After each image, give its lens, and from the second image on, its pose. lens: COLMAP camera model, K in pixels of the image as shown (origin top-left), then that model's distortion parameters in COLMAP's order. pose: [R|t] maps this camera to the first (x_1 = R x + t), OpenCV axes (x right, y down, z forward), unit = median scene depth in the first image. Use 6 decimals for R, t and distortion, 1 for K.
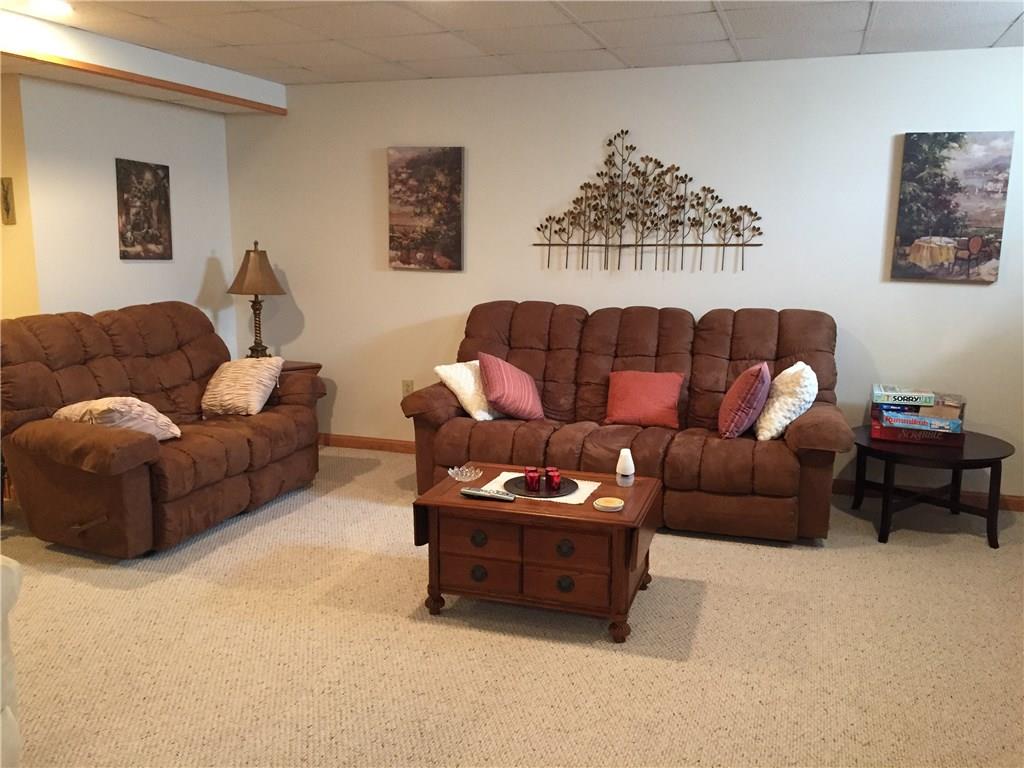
lens RADIAL K [[880.7, 0, 511.4], [0, 880.7, 378.3], [0, 0, 1]] dist [0.100688, -0.124235]
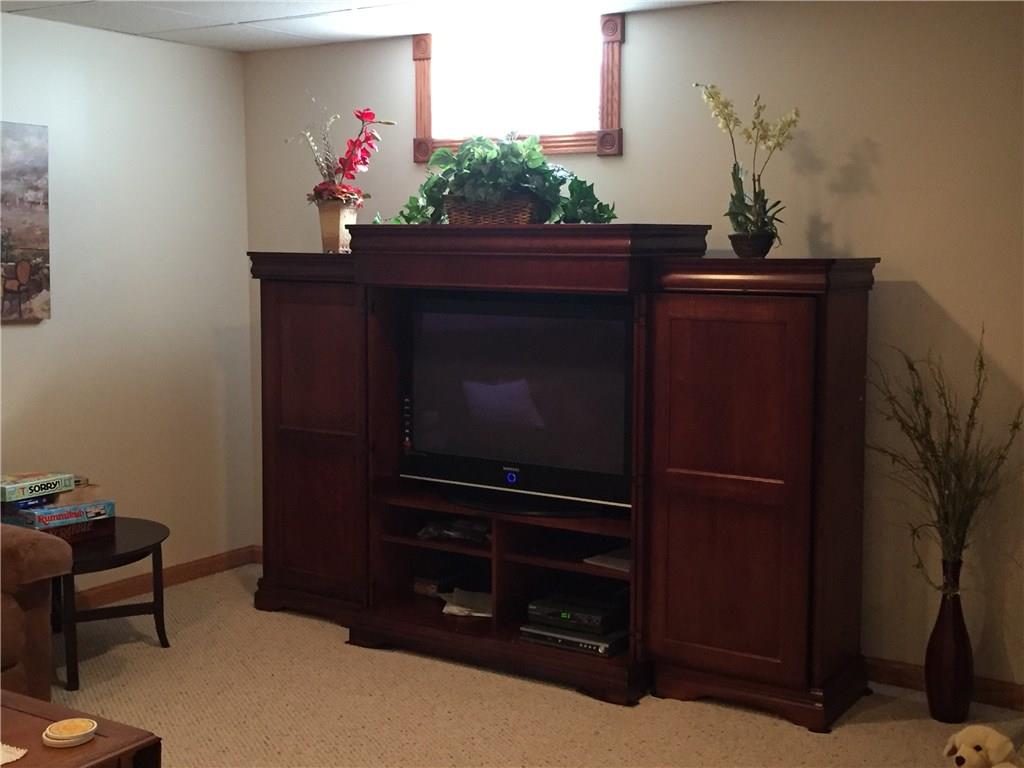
lens RADIAL K [[1298.8, 0, 512.0], [0, 1298.8, 384.0], [0, 0, 1]] dist [0.009575, -0.011211]
pose [[0.259451, -0.110006, 0.959471, -0.430256], [0.164095, 0.984067, 0.068453, -0.064984], [-0.951713, 0.139684, 0.273369, 0.332903]]
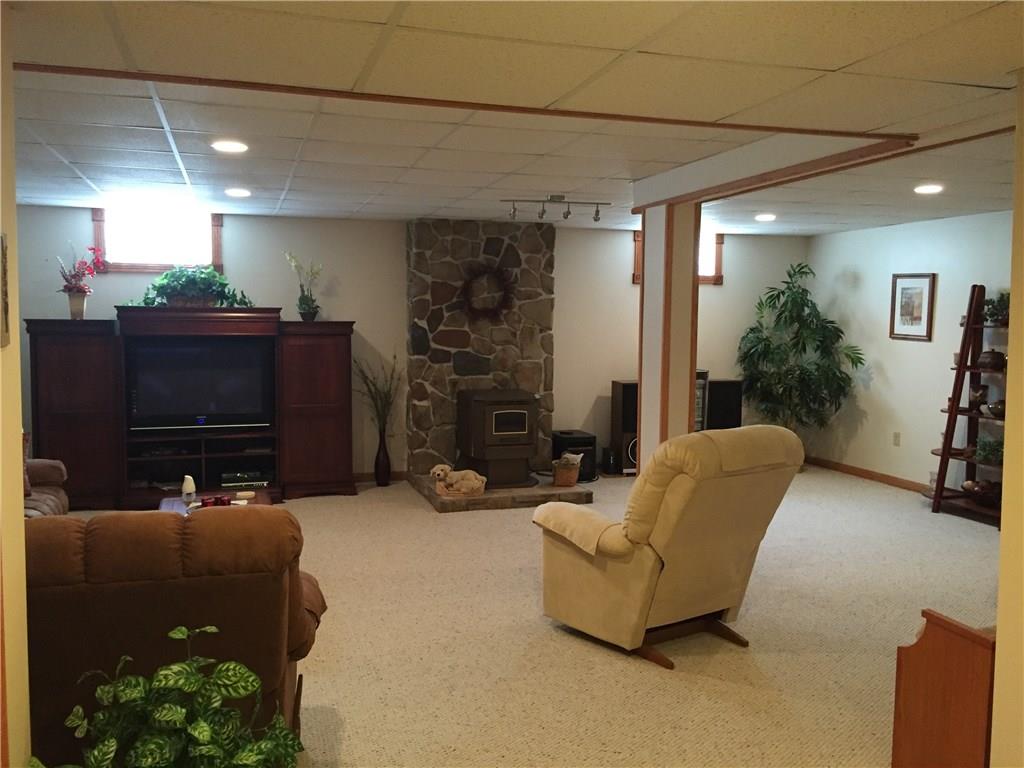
lens RADIAL K [[880.7, 0, 511.4], [0, 880.7, 378.3], [0, 0, 1]] dist [0.100688, -0.124235]
pose [[-0.575497, -0.067768, 0.814992, -0.954894], [0.131066, 0.976036, 0.173709, -0.178209], [-0.807233, 0.206787, -0.552823, 0.948127]]
